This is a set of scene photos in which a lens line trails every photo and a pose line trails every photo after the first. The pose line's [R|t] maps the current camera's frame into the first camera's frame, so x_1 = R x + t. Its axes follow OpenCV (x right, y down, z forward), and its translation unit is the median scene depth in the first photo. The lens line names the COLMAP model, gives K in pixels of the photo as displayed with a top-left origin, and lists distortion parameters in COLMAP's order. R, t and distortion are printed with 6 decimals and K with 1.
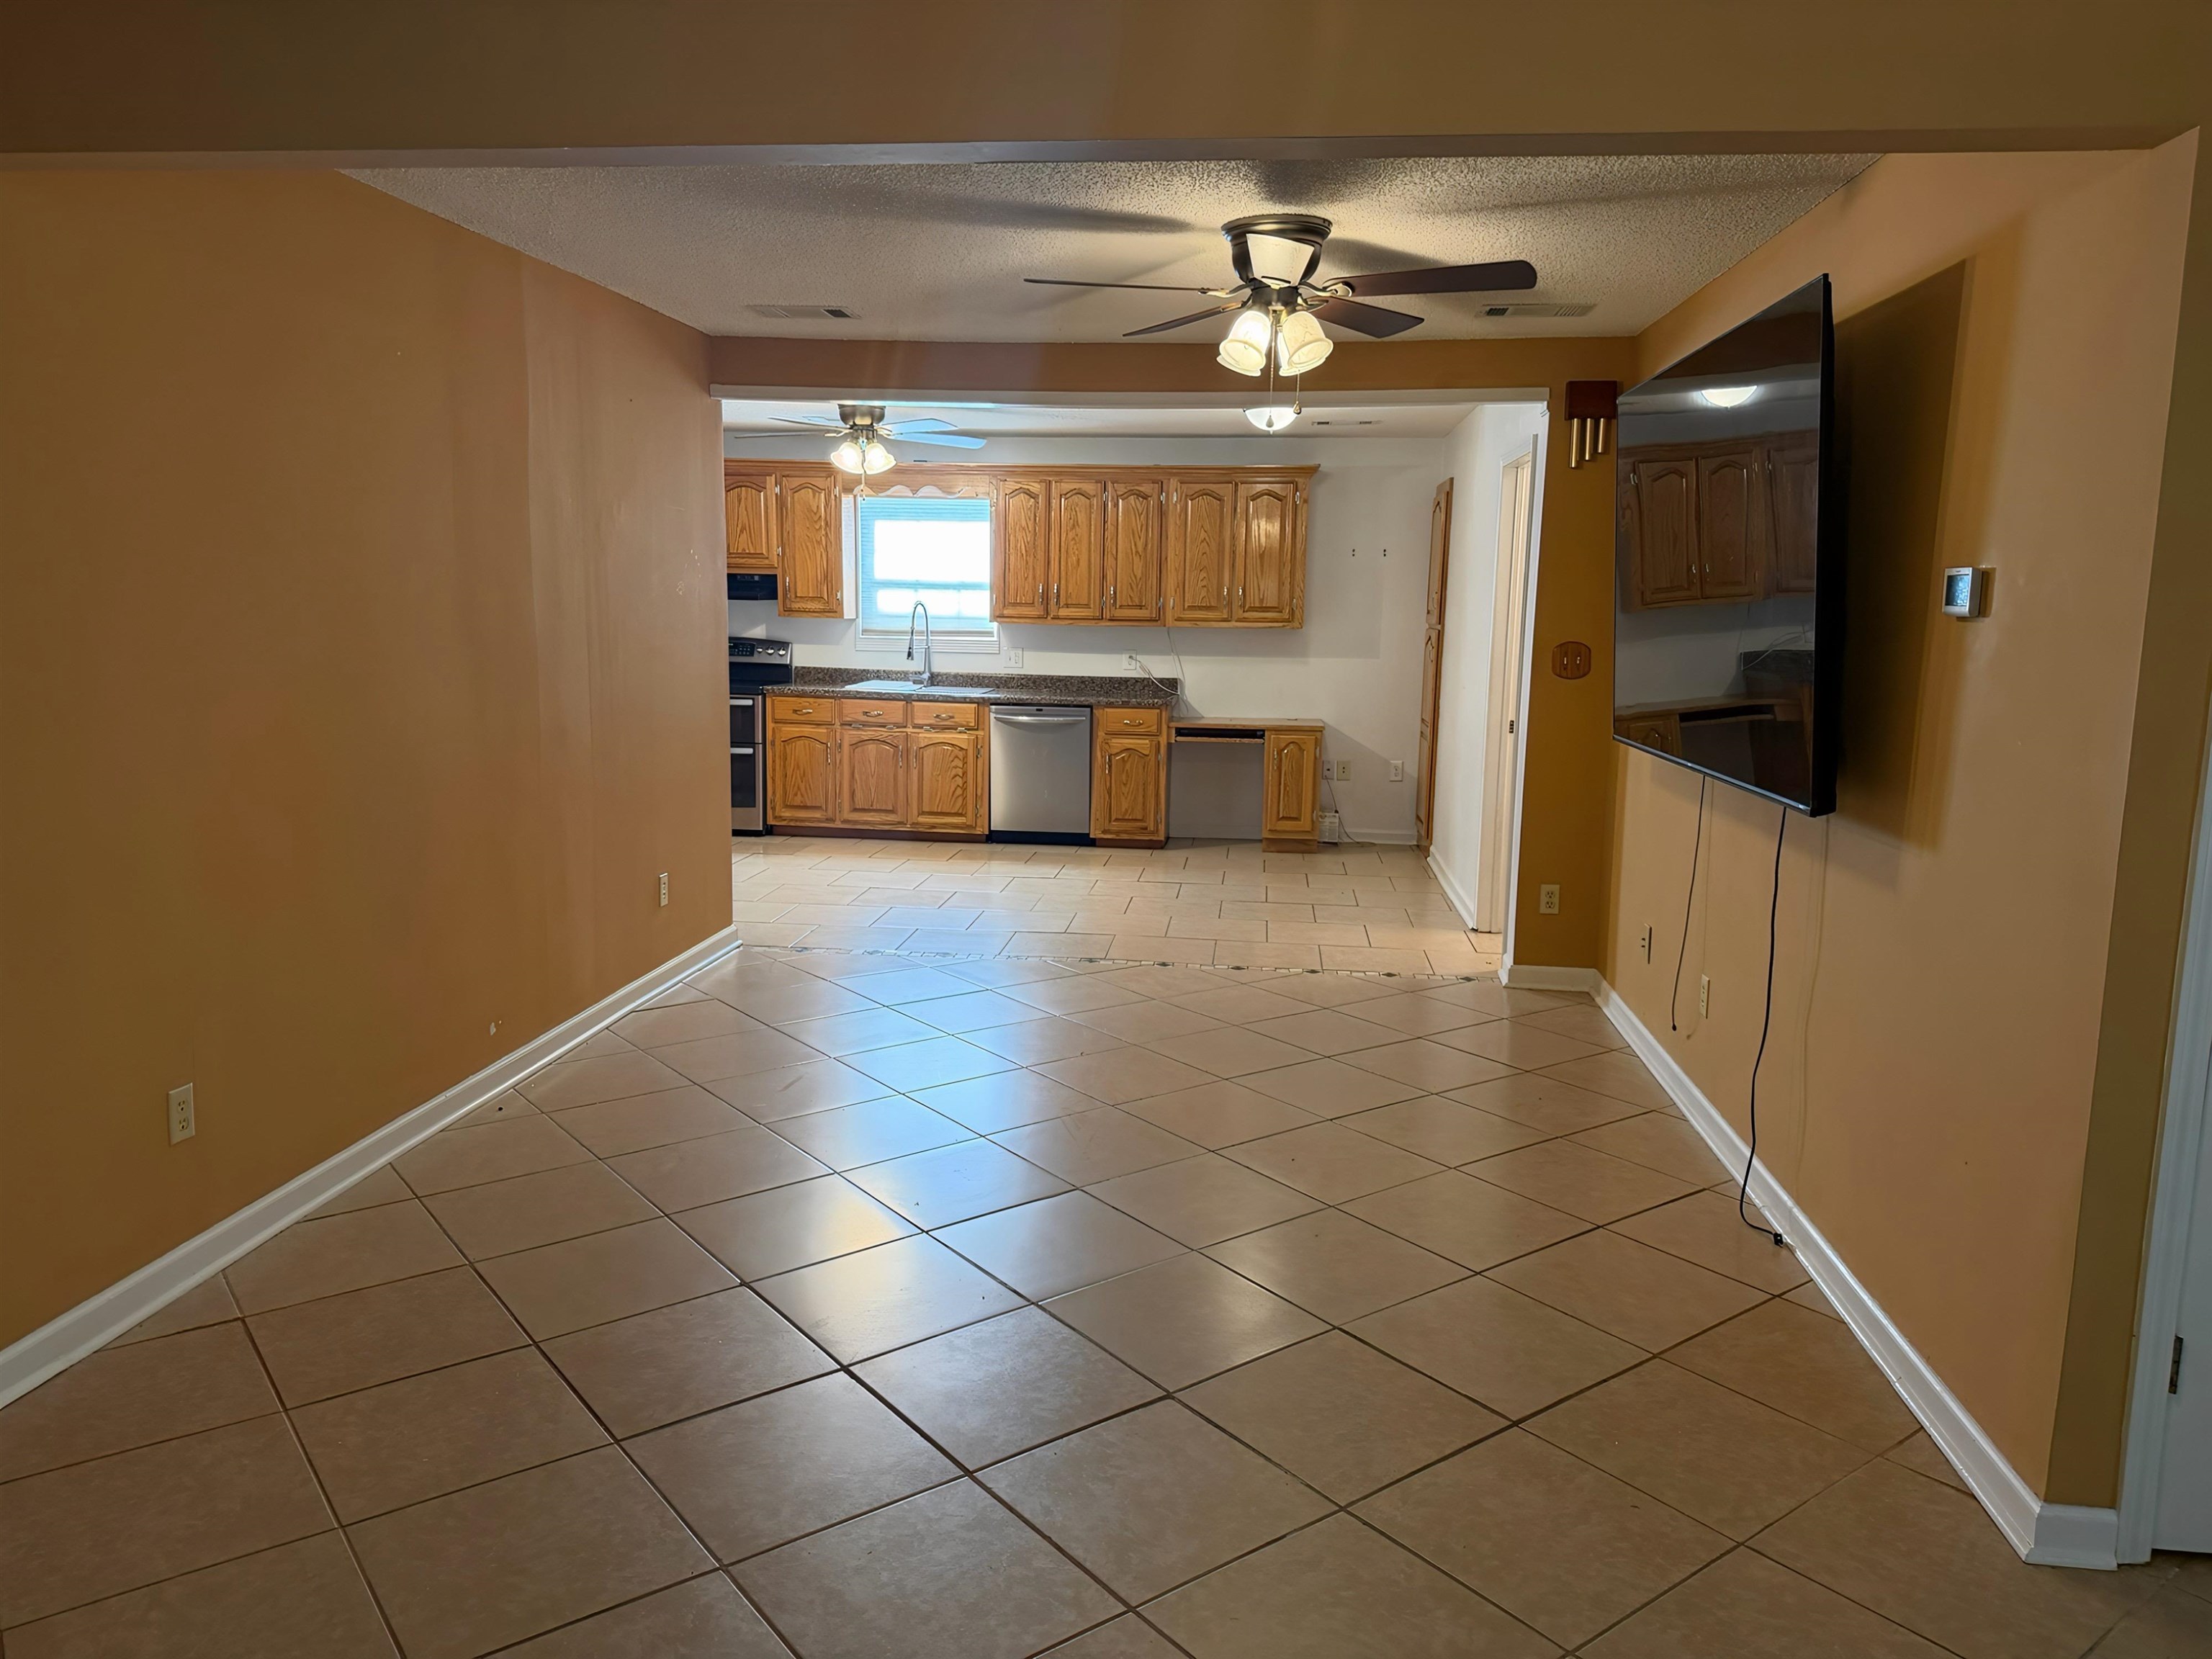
lens RADIAL K [[1535.2, 0, 1106.0], [0, 1535.2, 829.5], [0, 0, 1]] dist [0.142873, -0.236831]
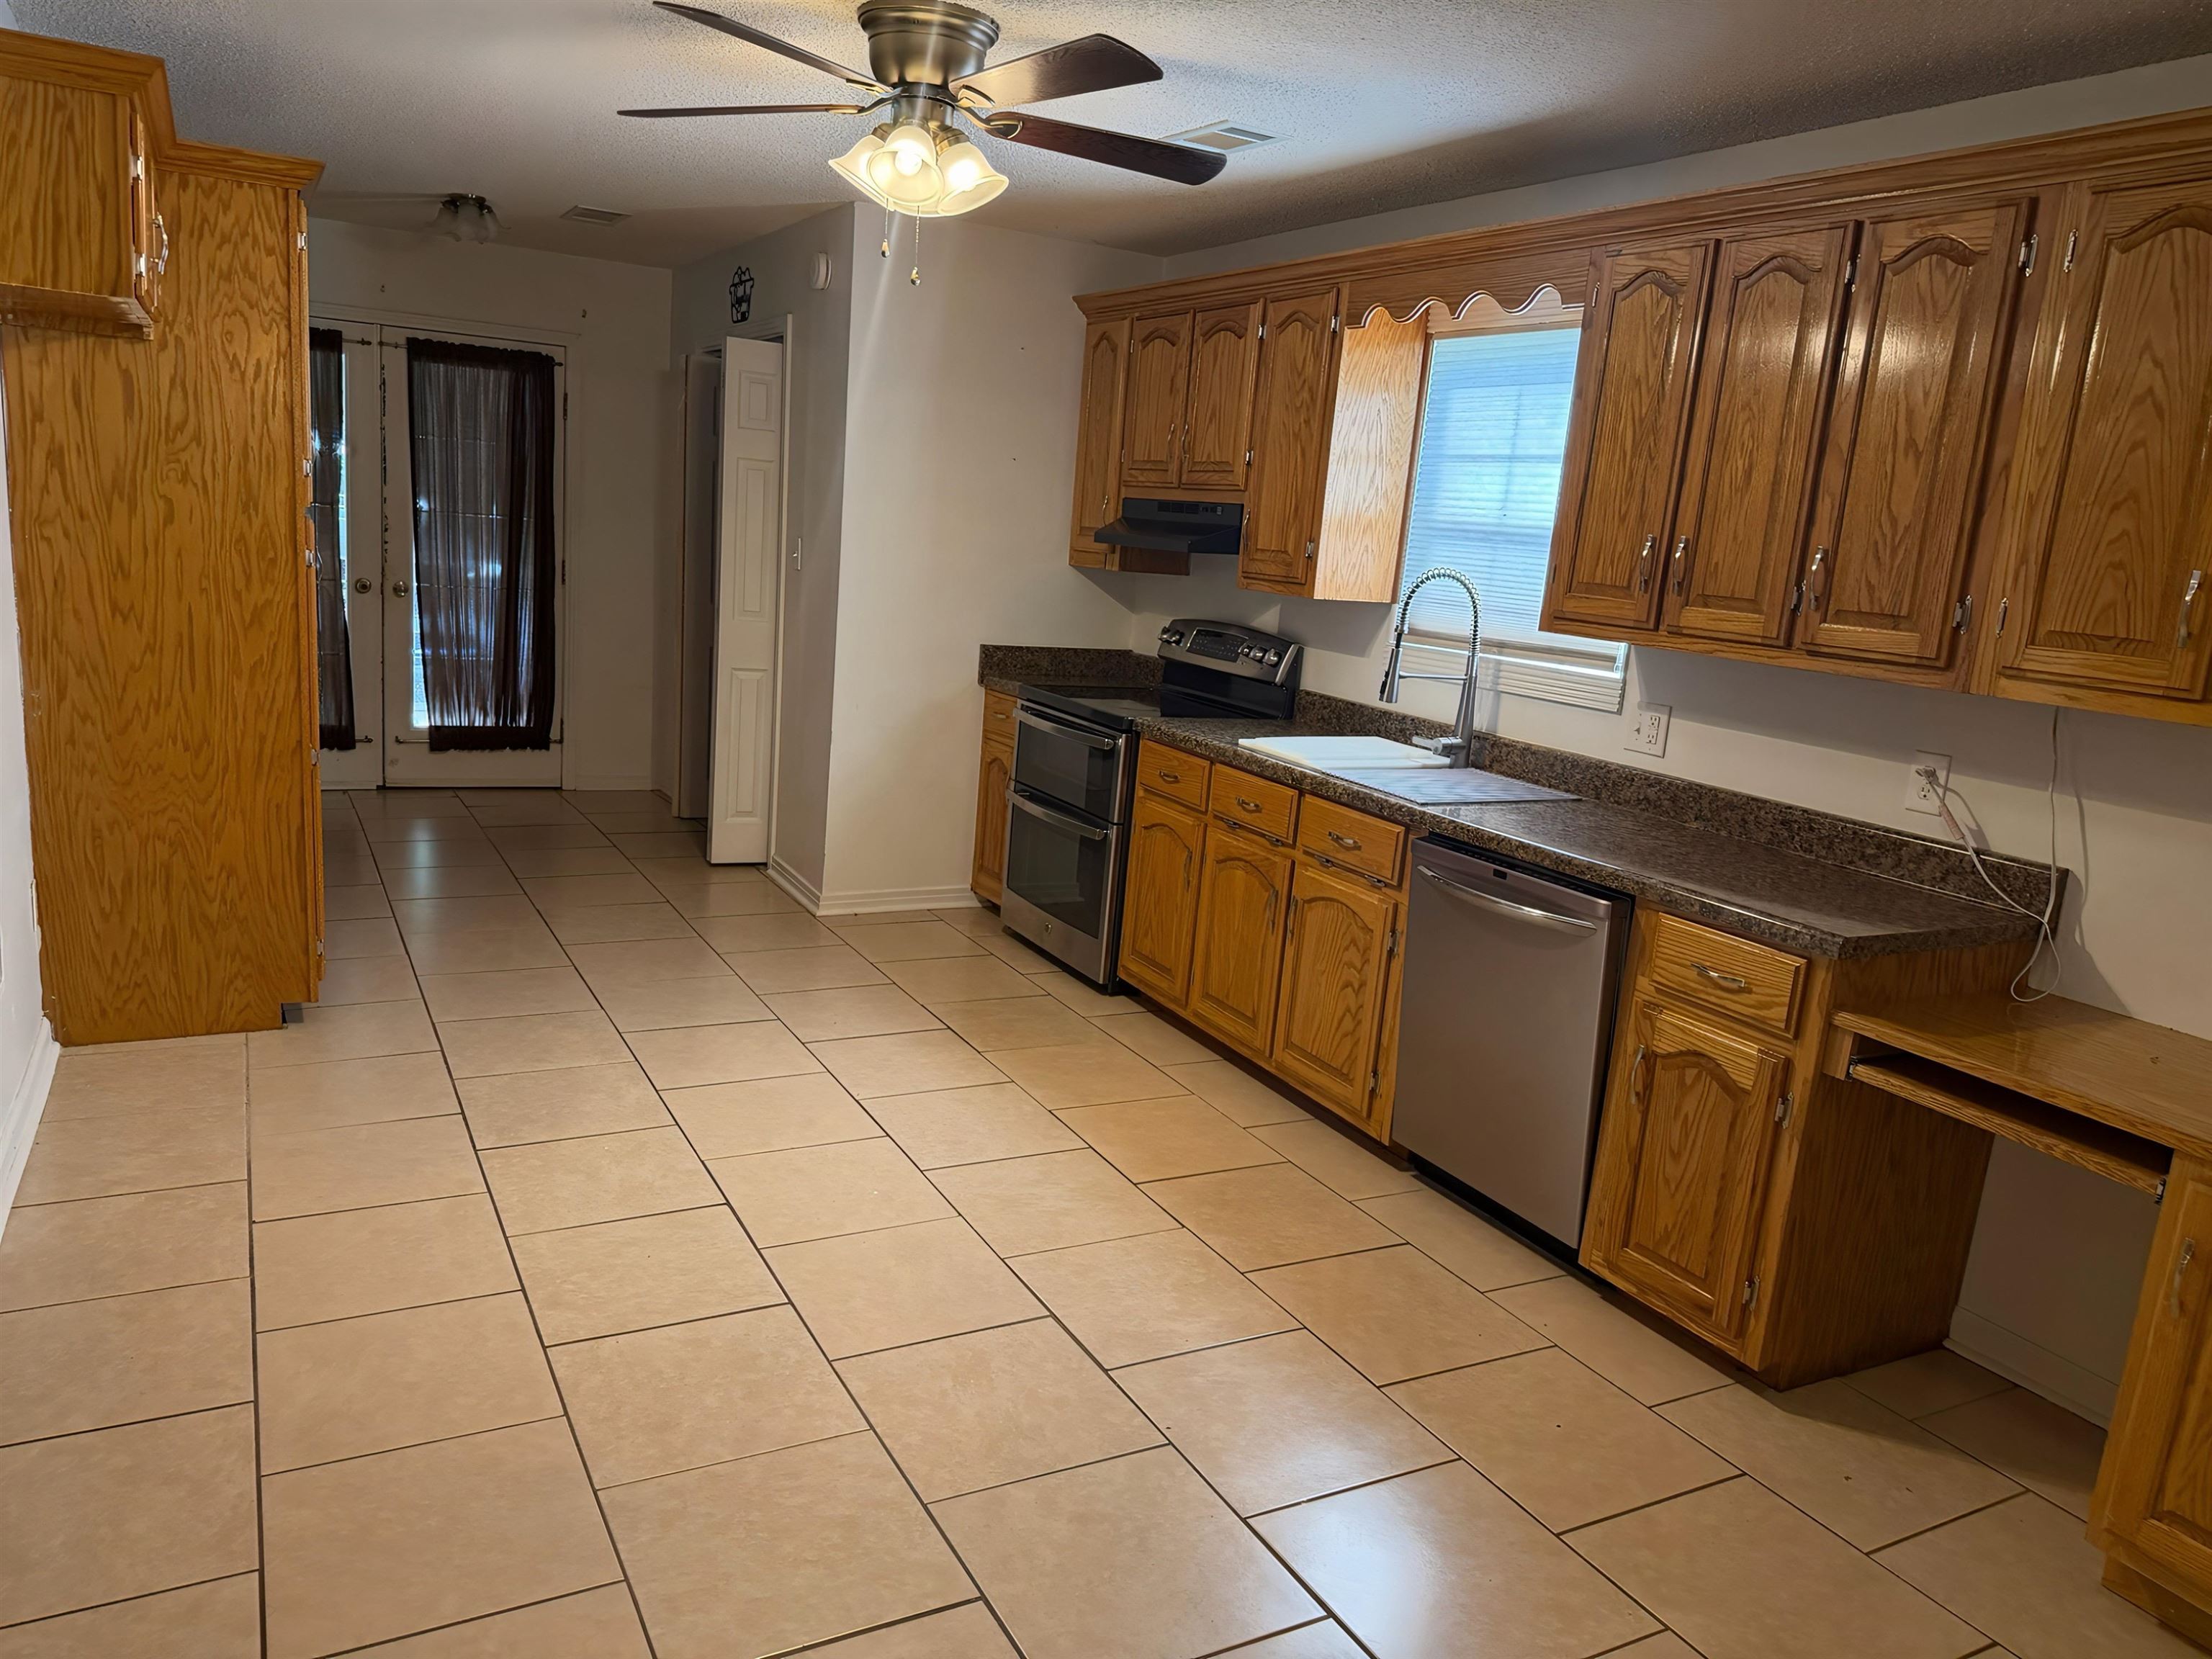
lens RADIAL K [[1535.2, 0, 1106.0], [0, 1535.2, 829.5], [0, 0, 1]] dist [0.142873, -0.236831]
pose [[0.588129, 0.189938, -0.786147, 0.183881], [-0.190114, 0.977263, 0.093885, -0.102321], [0.786105, 0.094241, 0.610866, 0.684368]]
